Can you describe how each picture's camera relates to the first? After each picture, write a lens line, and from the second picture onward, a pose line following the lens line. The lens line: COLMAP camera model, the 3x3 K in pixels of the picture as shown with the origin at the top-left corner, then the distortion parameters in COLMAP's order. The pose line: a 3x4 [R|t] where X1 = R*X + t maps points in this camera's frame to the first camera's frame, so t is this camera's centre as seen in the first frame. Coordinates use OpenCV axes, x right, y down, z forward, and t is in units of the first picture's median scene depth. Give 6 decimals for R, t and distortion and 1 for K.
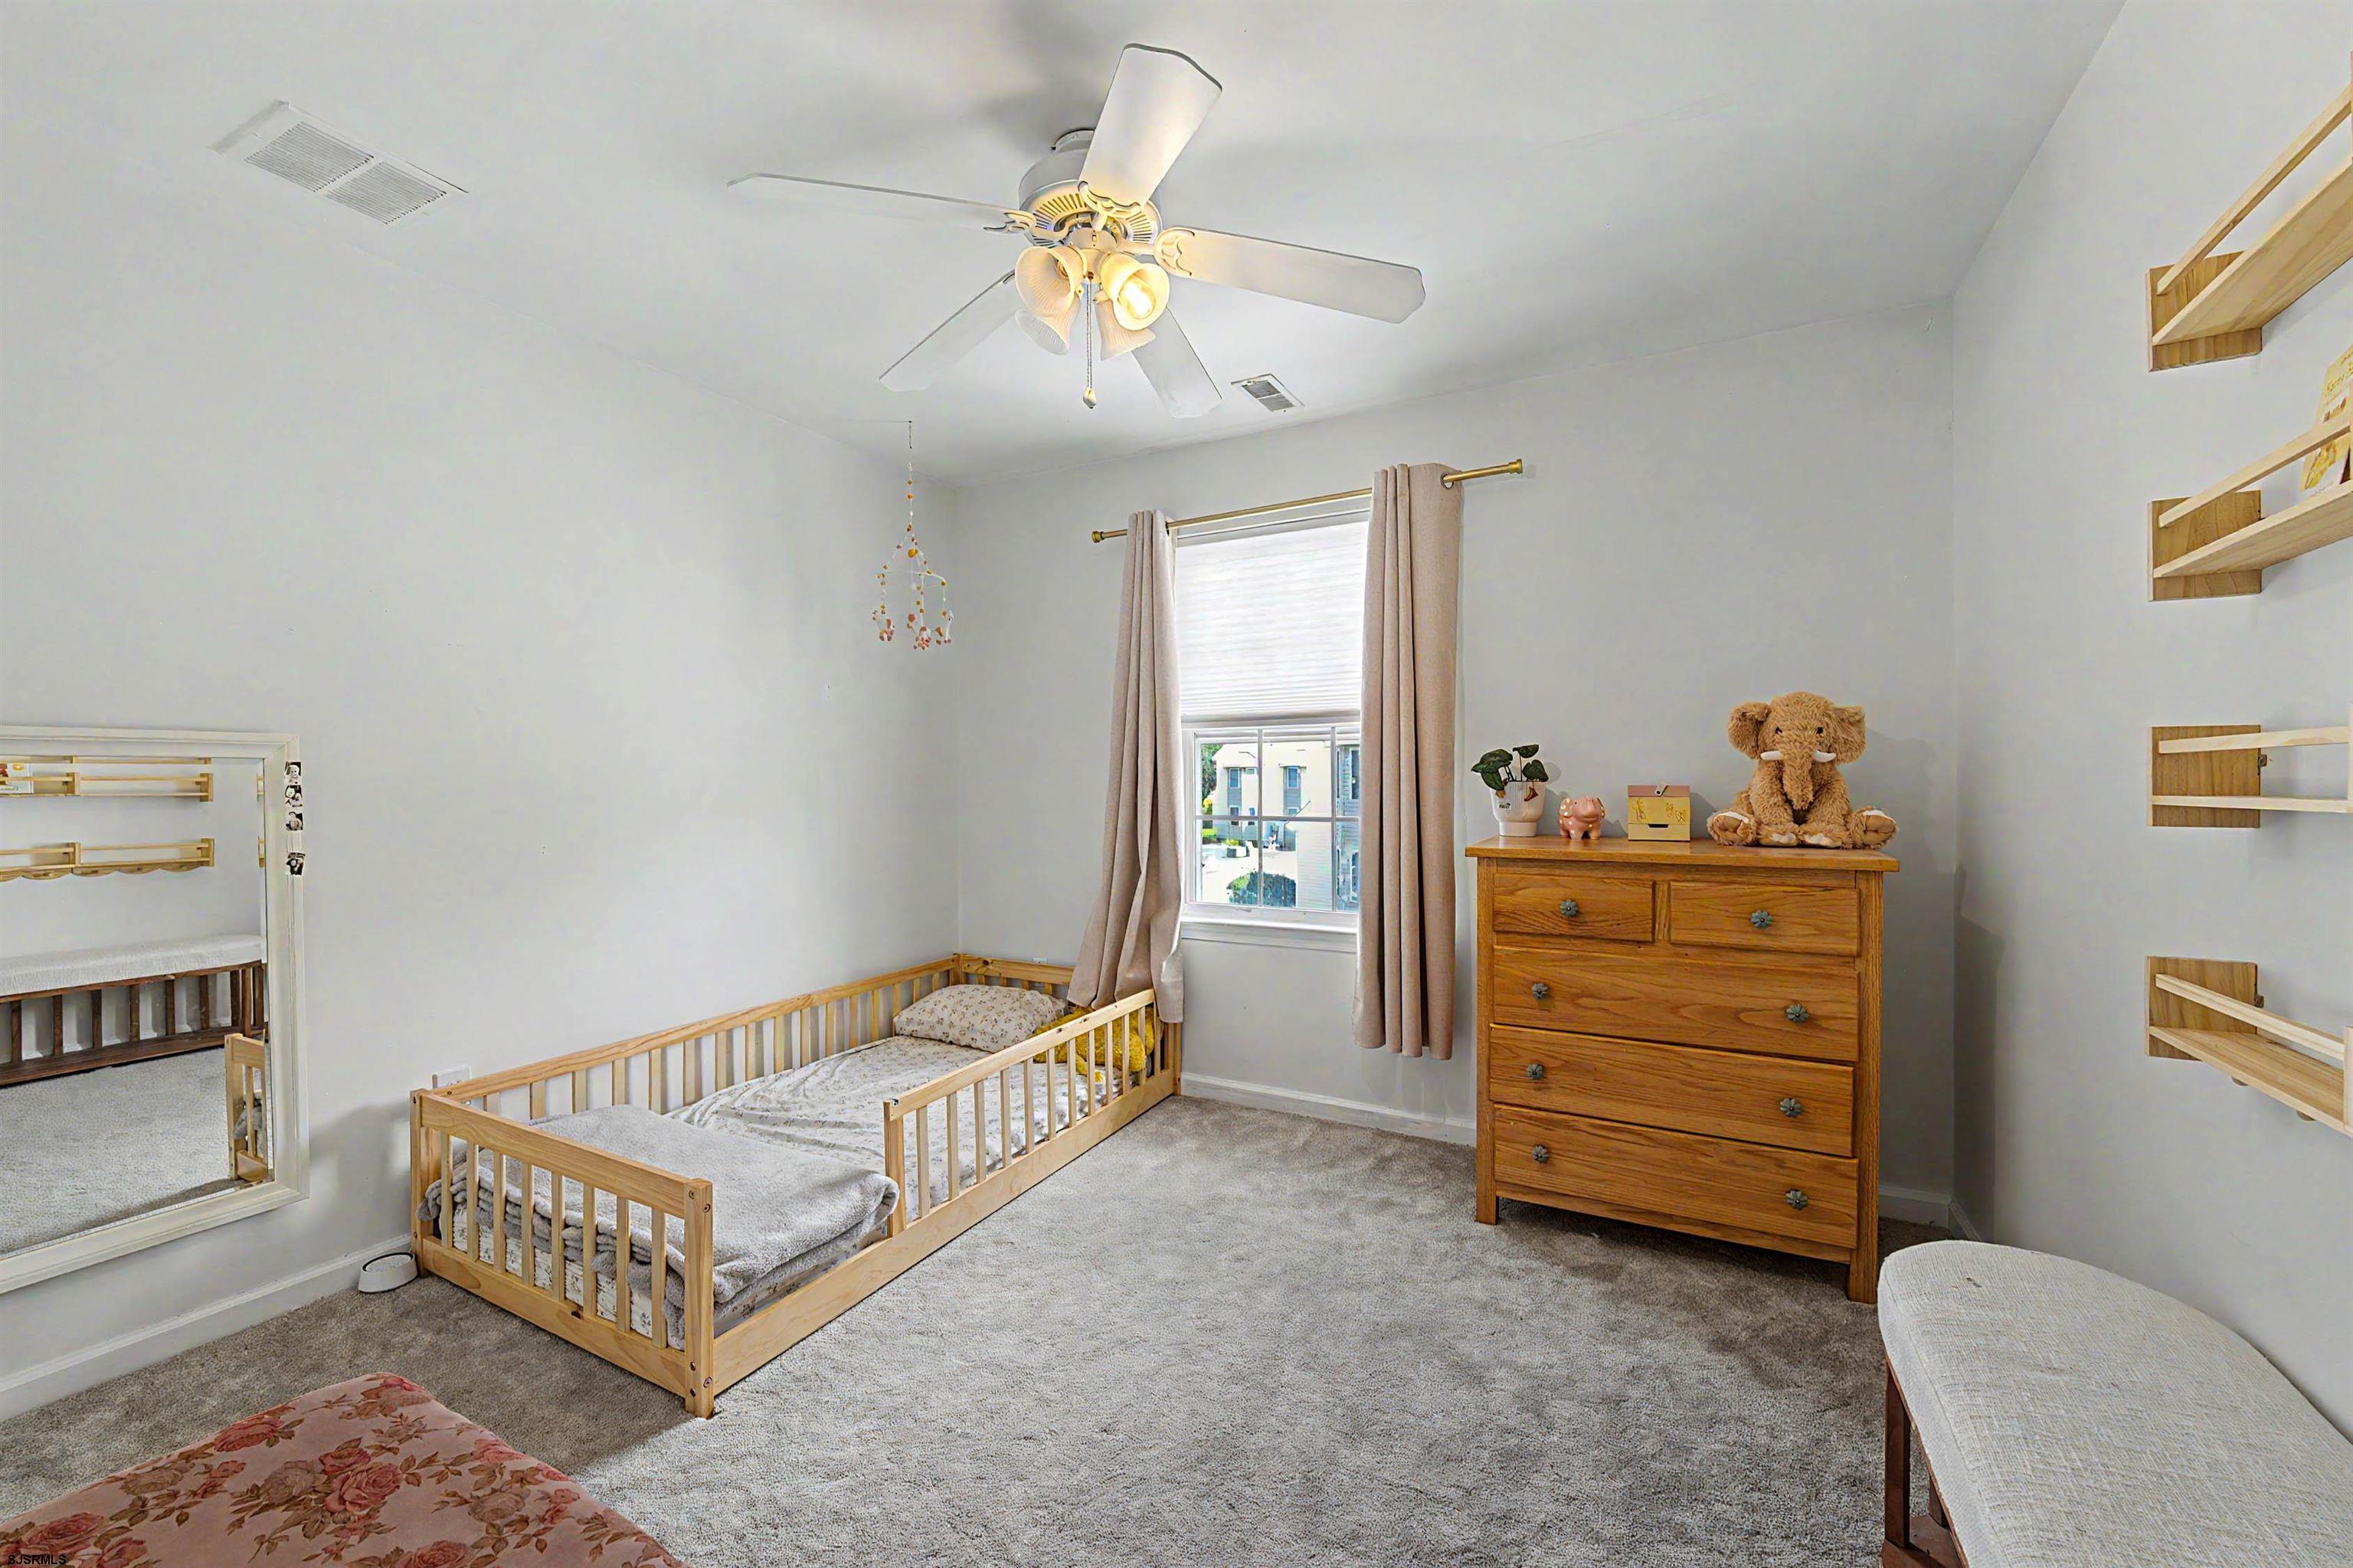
lens RADIAL K [[931.6, 0, 1167.9], [0, 931.6, 790.0], [0, 0, 1]] dist [-0.007461, -0.000906]
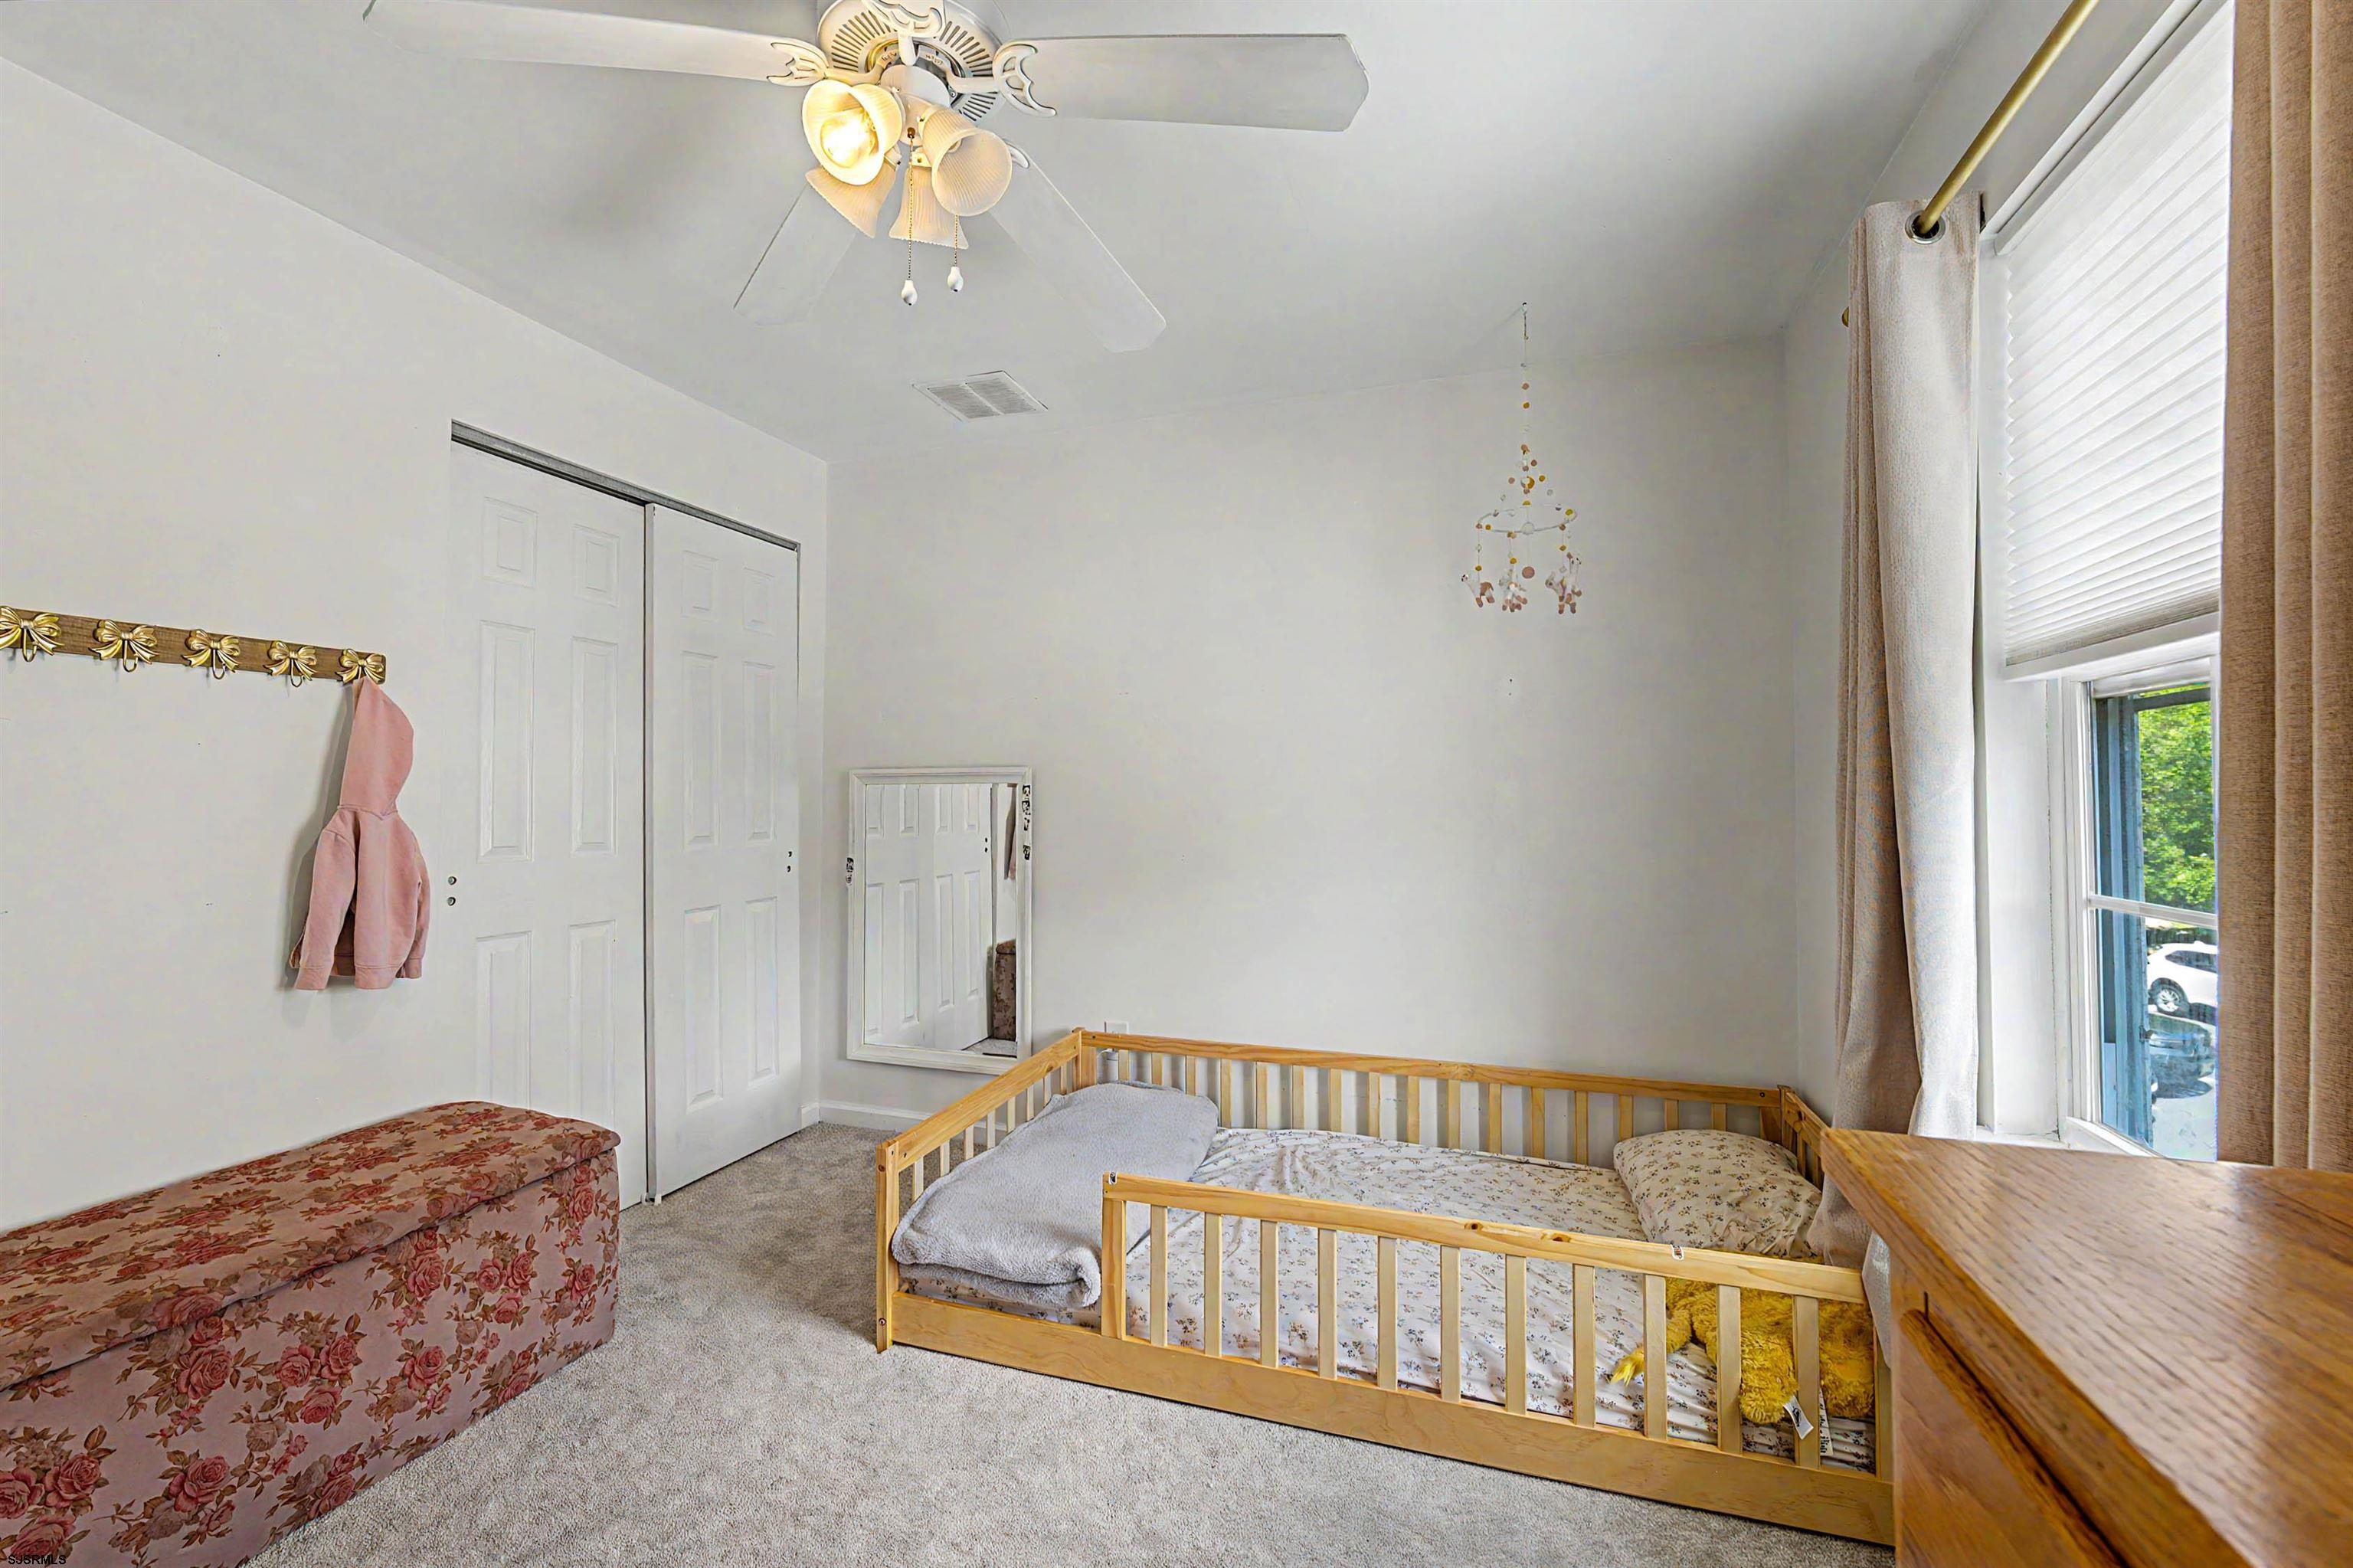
lens RADIAL K [[931.6, 0, 1163.1], [0, 931.6, 791.8], [0, 0, 1]] dist [-0.007461, -0.000906]
pose [[0.120903, -0.017967, -0.992502, 0.380450], [0.000515, 0.999837, -0.018037, 0.001951], [0.992664, 0.001670, 0.120893, 0.656874]]
